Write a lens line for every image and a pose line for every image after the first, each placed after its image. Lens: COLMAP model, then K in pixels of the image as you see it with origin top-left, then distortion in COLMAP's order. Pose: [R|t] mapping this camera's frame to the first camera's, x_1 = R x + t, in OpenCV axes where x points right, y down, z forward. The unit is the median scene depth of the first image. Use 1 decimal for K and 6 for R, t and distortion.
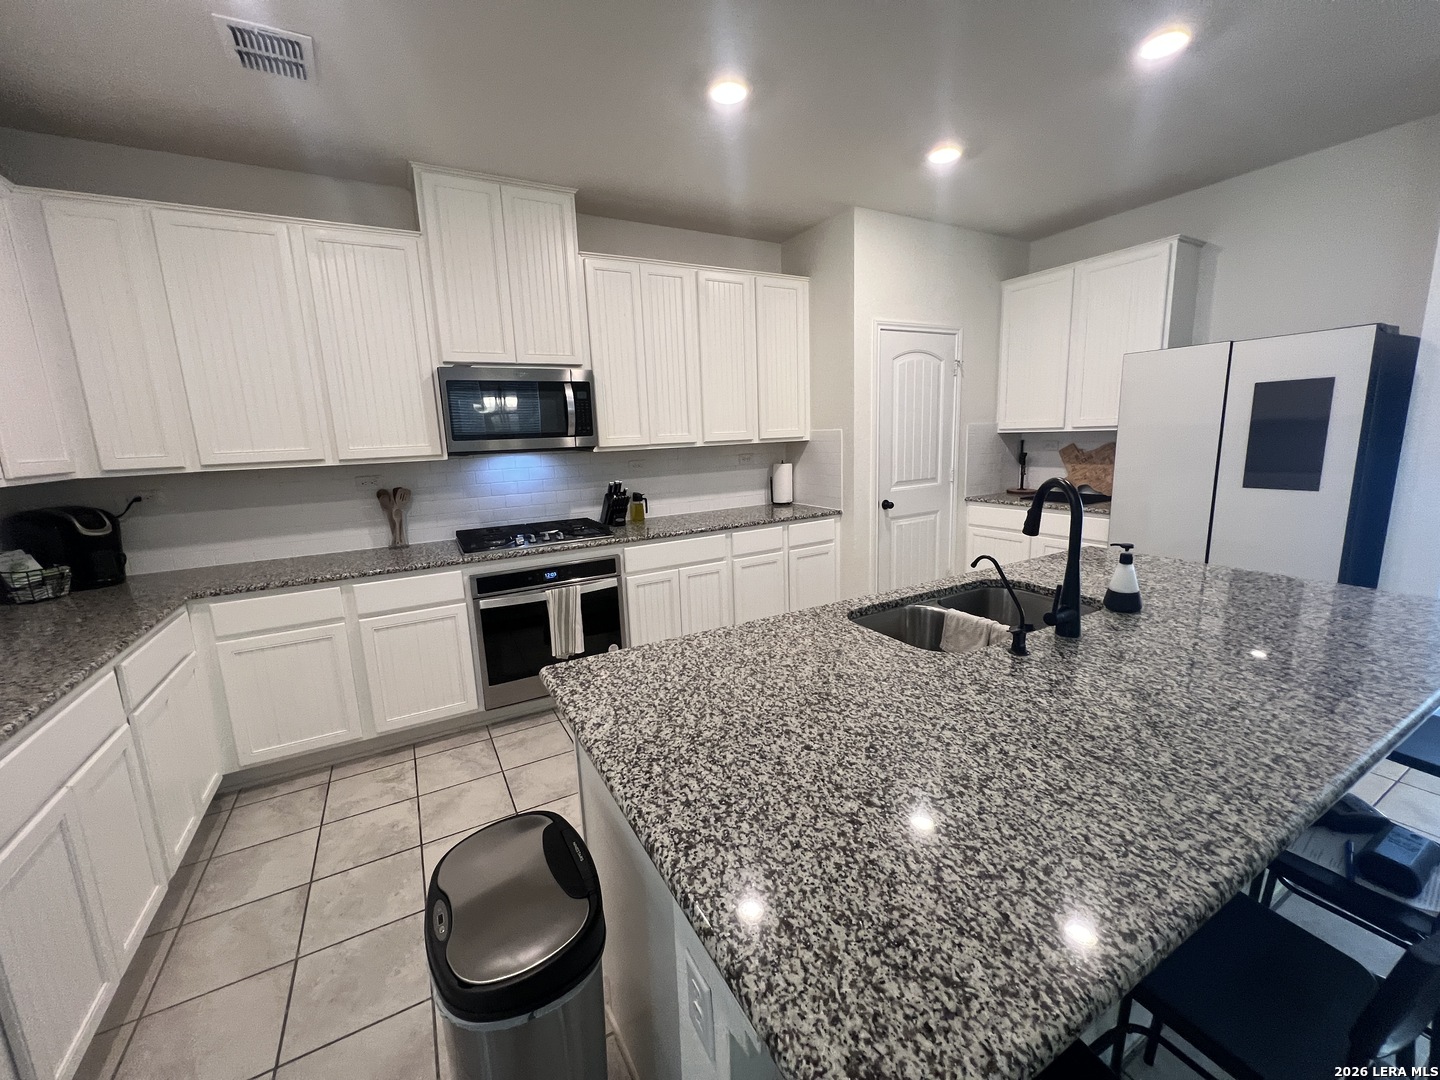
lens RADIAL K [[574.9, 0, 716.5], [0, 574.9, 536.8], [0, 0, 1]] dist [-0.001482, 0.000261]
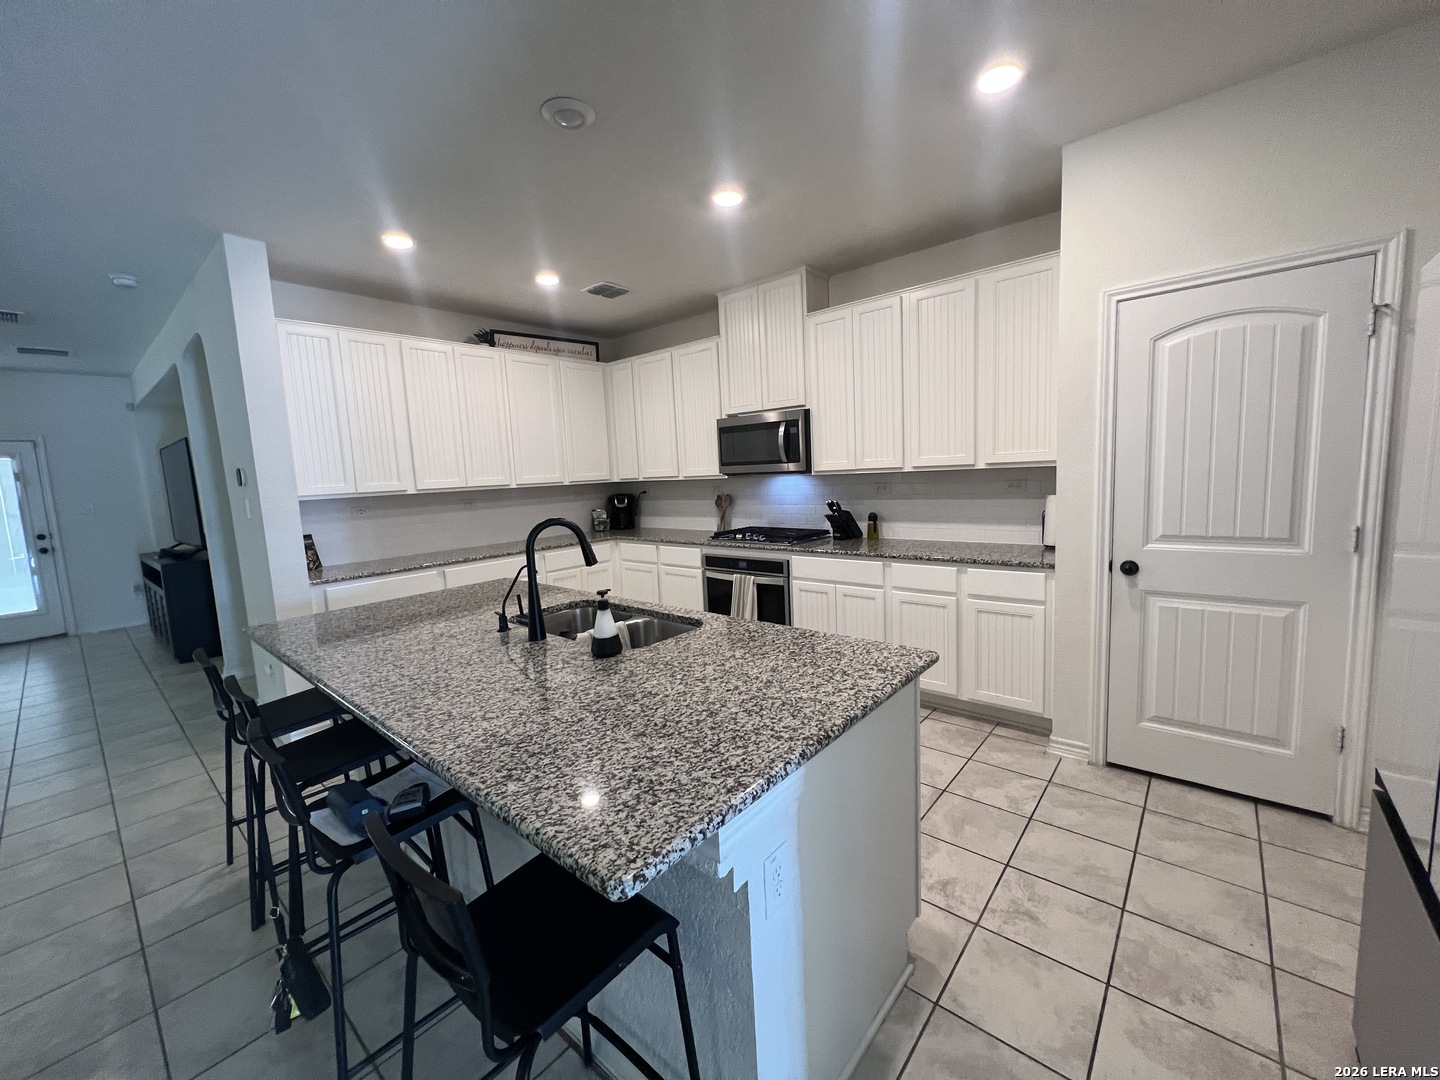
lens RADIAL K [[574.9, 0, 716.5], [0, 574.9, 536.8], [0, 0, 1]] dist [-0.001482, 0.000261]
pose [[0.341986, 0.130179, -0.930644, 0.911735], [-0.133836, 0.987009, 0.088883, -0.106898], [0.930126, 0.094158, 0.354966, 0.426223]]
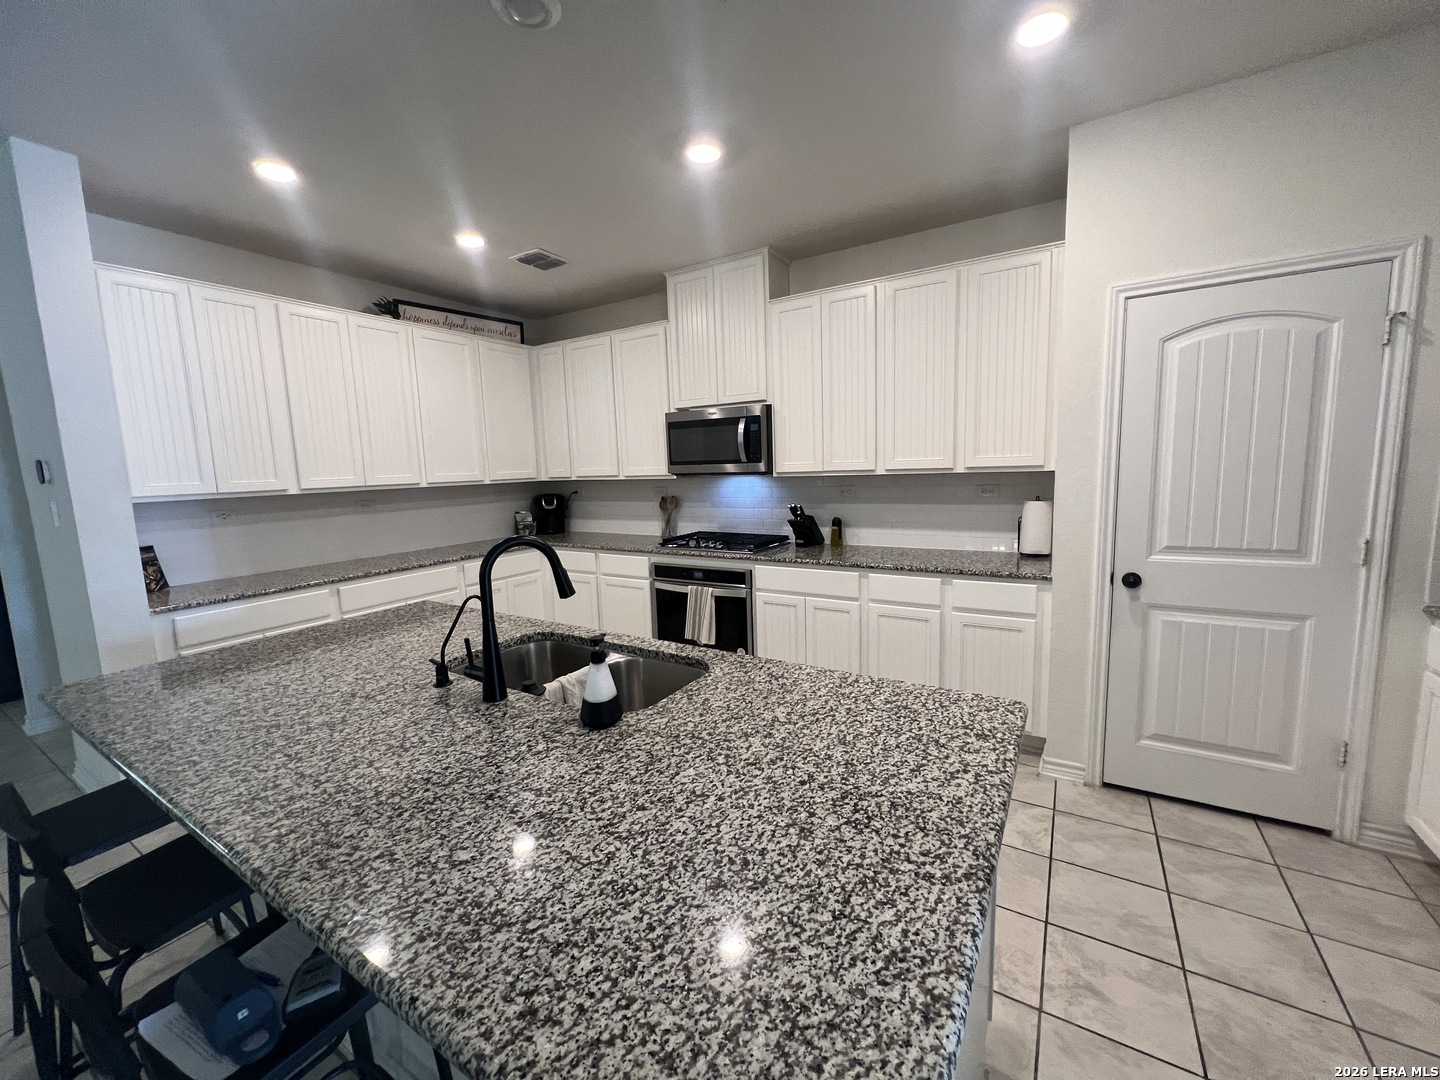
lens RADIAL K [[574.9, 0, 716.5], [0, 574.9, 536.8], [0, 0, 1]] dist [-0.001482, 0.000261]
pose [[0.484615, 0.132640, -0.864612, 0.752955], [-0.141928, 0.987262, 0.071905, -0.103551], [0.863136, 0.087867, 0.497268, 0.389914]]
